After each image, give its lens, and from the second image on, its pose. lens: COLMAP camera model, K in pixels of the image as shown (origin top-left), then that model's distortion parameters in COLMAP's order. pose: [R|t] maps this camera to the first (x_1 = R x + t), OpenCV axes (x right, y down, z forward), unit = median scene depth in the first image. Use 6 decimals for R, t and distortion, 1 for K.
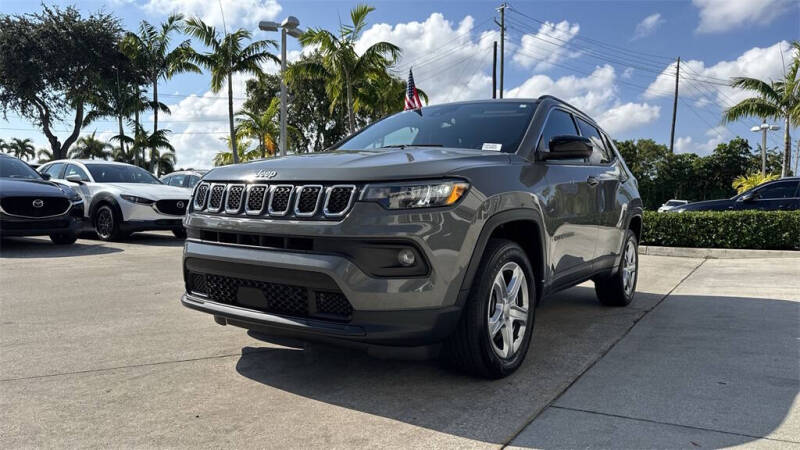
lens RADIAL K [[561.8, 0, 396.9], [0, 561.8, 227.8], [0, 0, 1]] dist [0.066882, -0.090702]
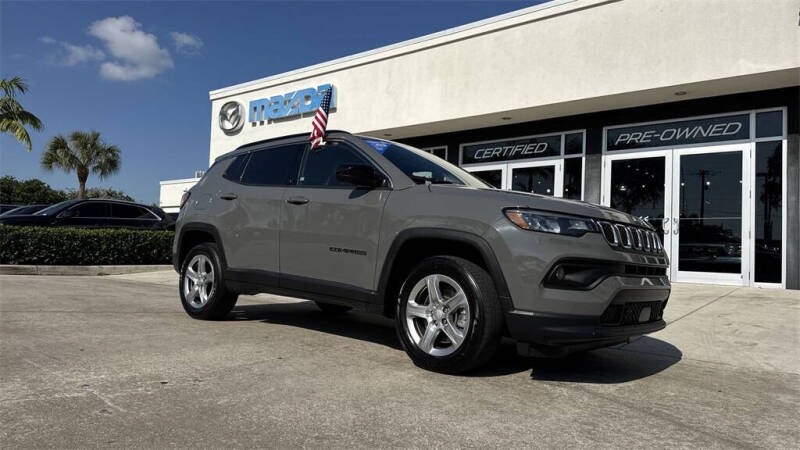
lens RADIAL K [[561.8, 0, 396.9], [0, 561.8, 227.8], [0, 0, 1]] dist [0.066882, -0.090702]
pose [[0.116101, 0.030555, 0.992767, -0.181553], [-0.012839, 0.999489, -0.029260, -0.003719], [-0.993154, -0.009349, 0.116434, 0.156907]]
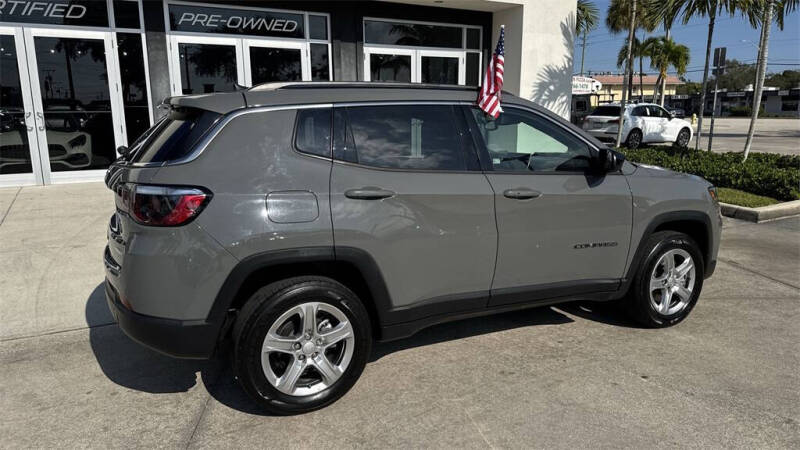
lens RADIAL K [[566.6, 0, 403.8], [0, 566.6, 227.1], [0, 0, 1]] dist [0.019537, -0.006262]
pose [[-0.882148, -0.110715, 0.457773, -0.043328], [-0.001602, 0.972676, 0.232161, -0.042367], [-0.470969, 0.204067, -0.858222, 0.347673]]
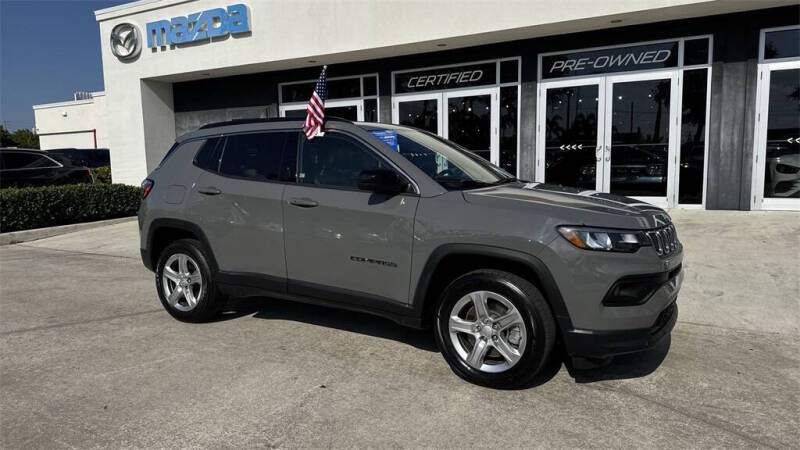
lens RADIAL K [[561.8, 0, 396.9], [0, 561.8, 227.8], [0, 0, 1]] dist [0.066882, -0.090702]
pose [[-0.057274, -0.135896, 0.989066, -0.173028], [0.042452, 0.989465, 0.138409, -0.032093], [-0.997456, 0.049915, -0.050902, 0.191373]]
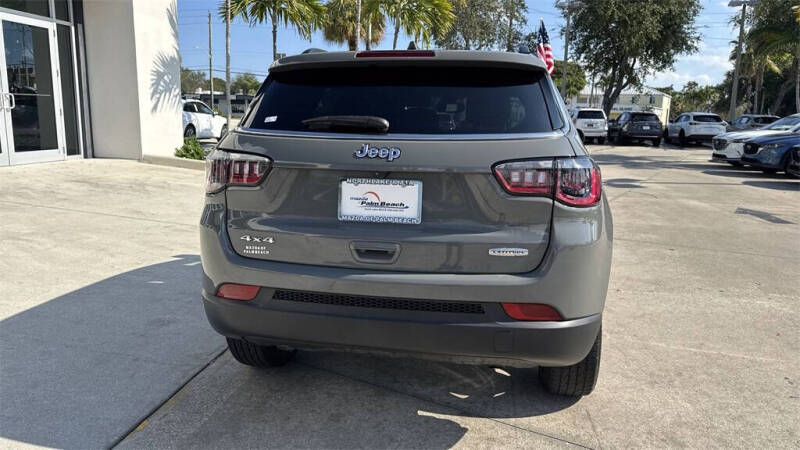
lens RADIAL K [[566.6, 0, 403.8], [0, 566.6, 227.1], [0, 0, 1]] dist [0.019537, -0.006262]
pose [[-0.913624, 0.035870, -0.404976, 0.111221], [-0.052812, 0.977190, 0.205697, -0.030858], [0.403117, 0.209317, -0.890889, 0.345423]]
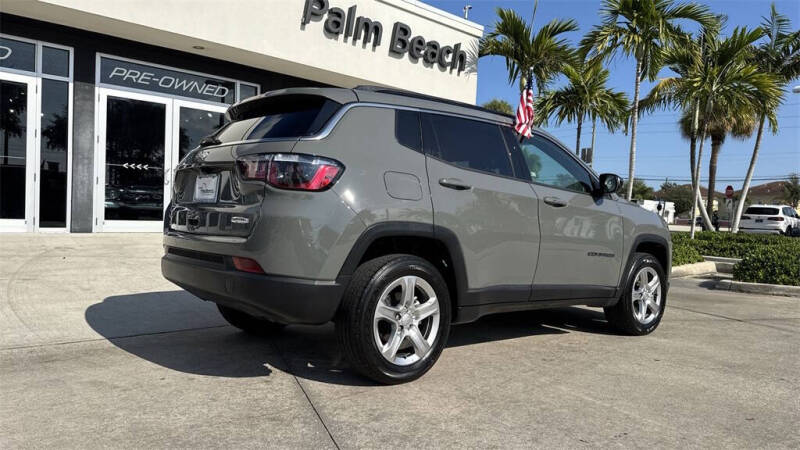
lens RADIAL K [[561.8, 0, 396.9], [0, 561.8, 227.8], [0, 0, 1]] dist [0.066882, -0.090702]
pose [[-0.963492, -0.068265, 0.258889, -0.002271], [-0.054101, 0.996643, 0.061454, -0.017674], [-0.262215, 0.045204, -0.963950, 0.383170]]
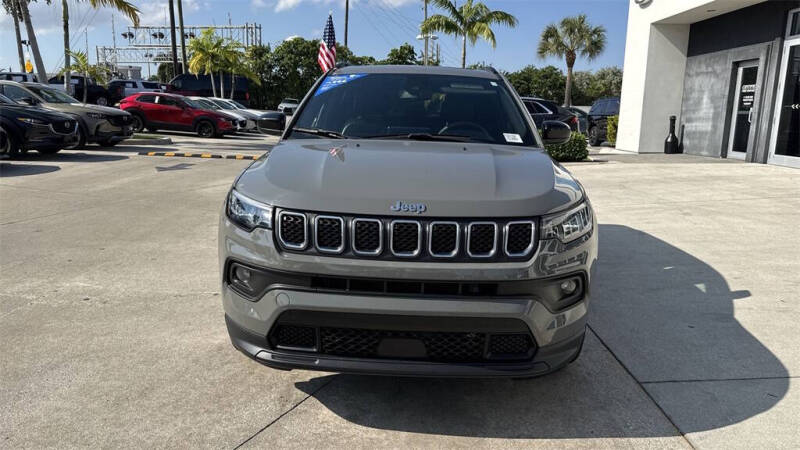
lens RADIAL K [[566.6, 0, 403.8], [0, 566.6, 227.1], [0, 0, 1]] dist [0.019537, -0.006262]
pose [[0.838973, -0.115079, 0.531866, -0.077077], [0.015281, 0.981980, 0.188366, -0.025027], [-0.543959, -0.149906, 0.825613, 0.033149]]
